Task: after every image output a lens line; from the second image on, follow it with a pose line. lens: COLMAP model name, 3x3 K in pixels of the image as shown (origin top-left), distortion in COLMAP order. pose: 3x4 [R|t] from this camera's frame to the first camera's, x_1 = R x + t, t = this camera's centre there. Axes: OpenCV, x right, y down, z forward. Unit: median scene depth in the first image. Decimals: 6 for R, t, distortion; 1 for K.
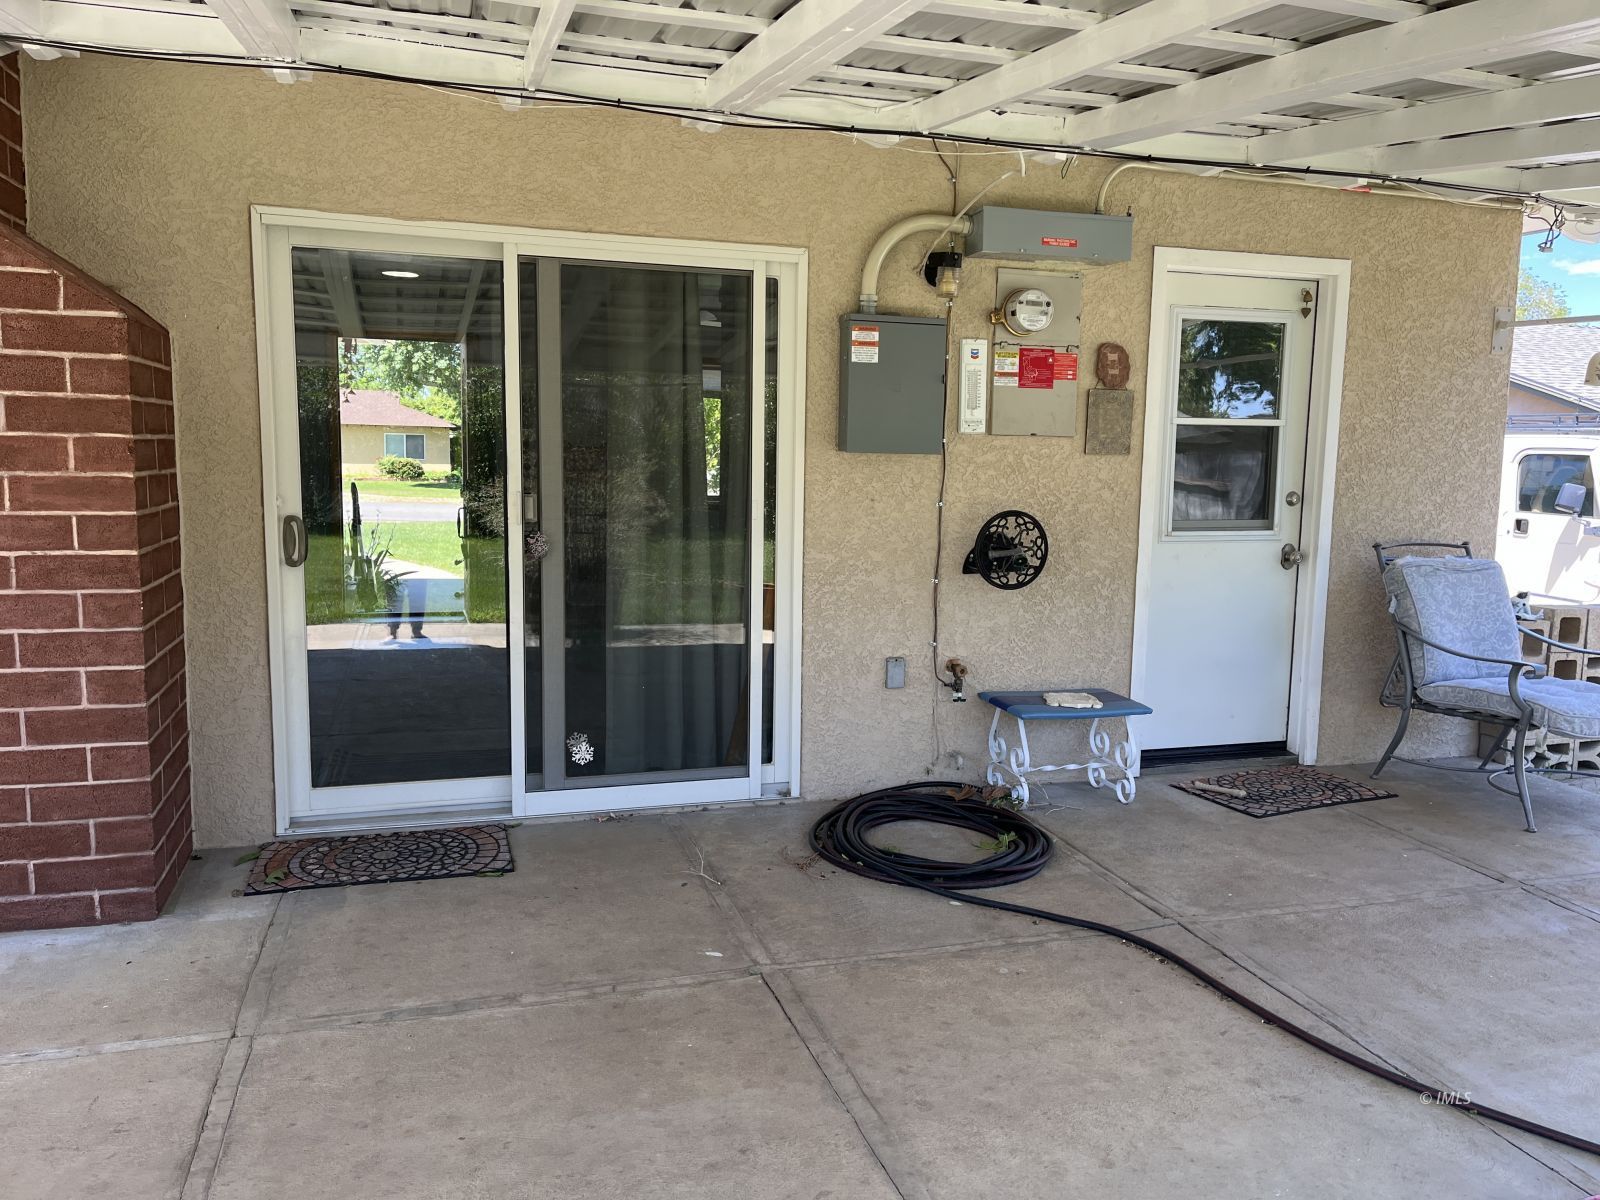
lens RADIAL K [[1206.5, 0, 803.5], [0, 1206.5, 574.0], [0, 0, 1]] dist [0.080396, -0.108393]
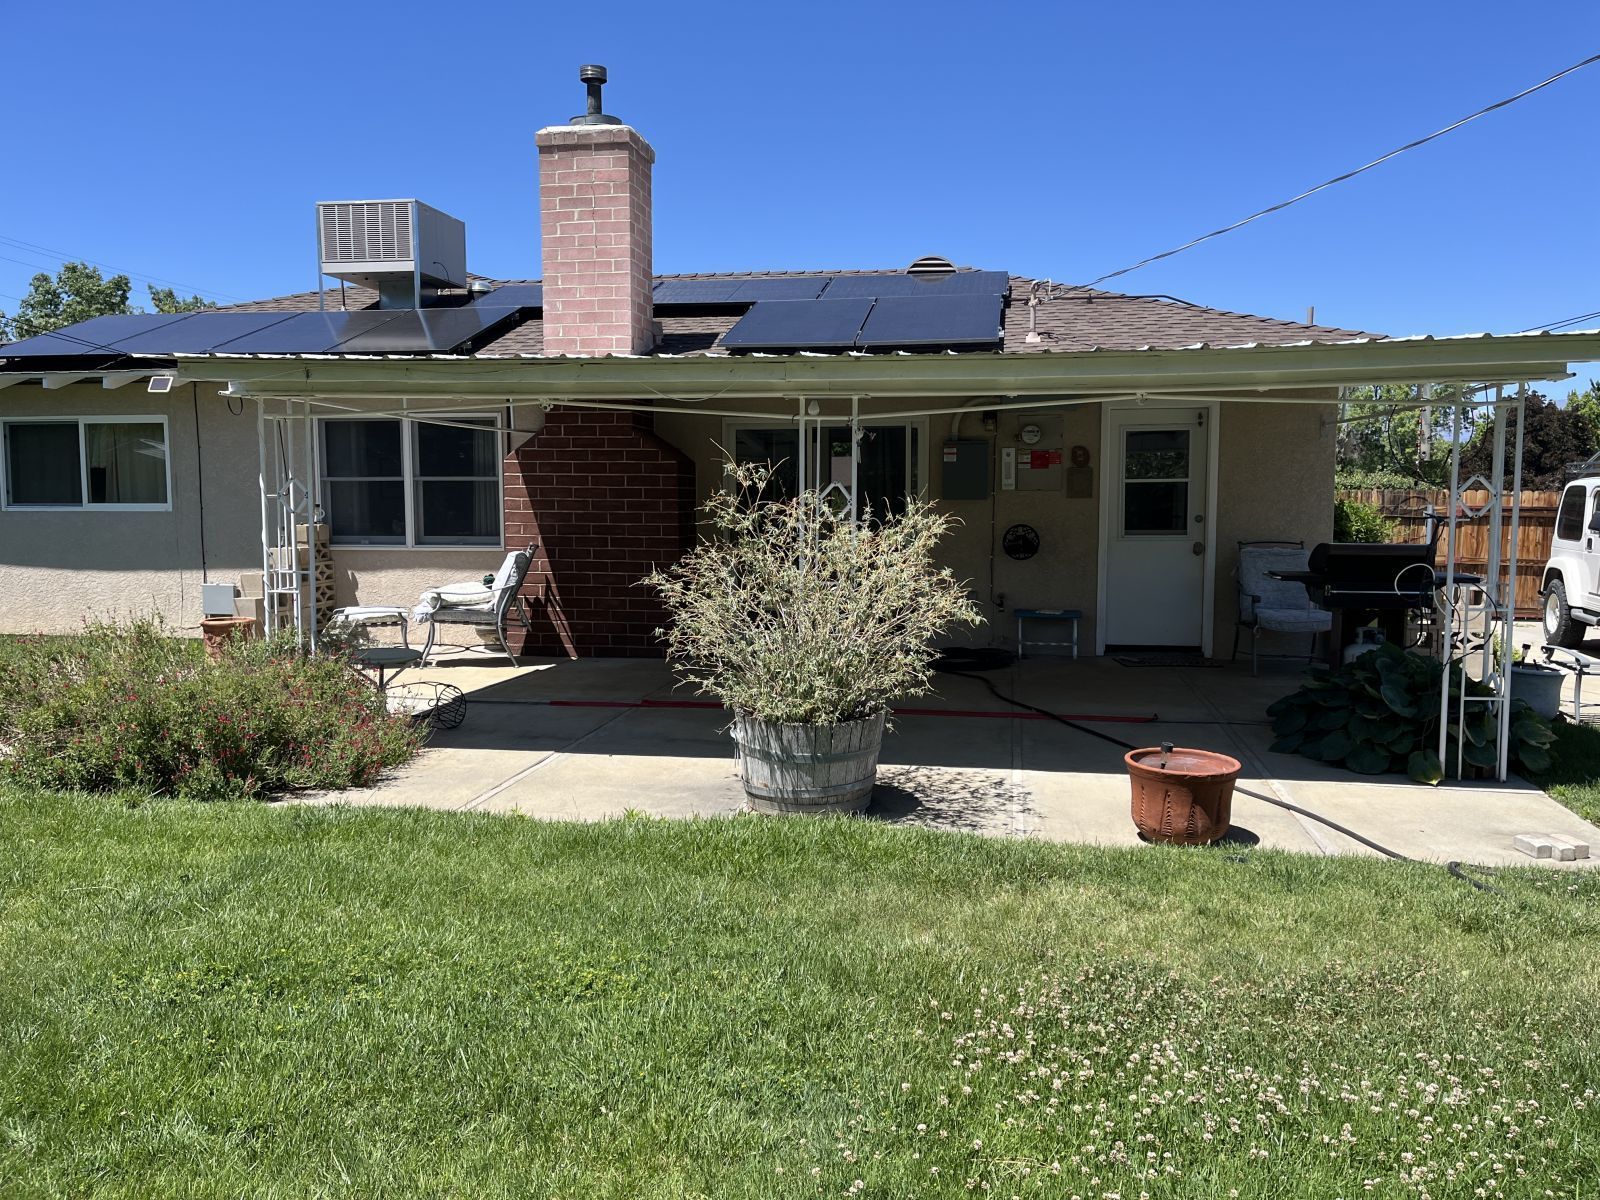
lens RADIAL K [[1206.5, 0, 803.5], [0, 1206.5, 574.0], [0, 0, 1]] dist [0.080396, -0.108393]
pose [[0.881000, 0.009745, -0.473016, 0.842580], [-0.029049, 0.999016, -0.033522, 0.120181], [0.472223, 0.043273, 0.880416, -1.098462]]
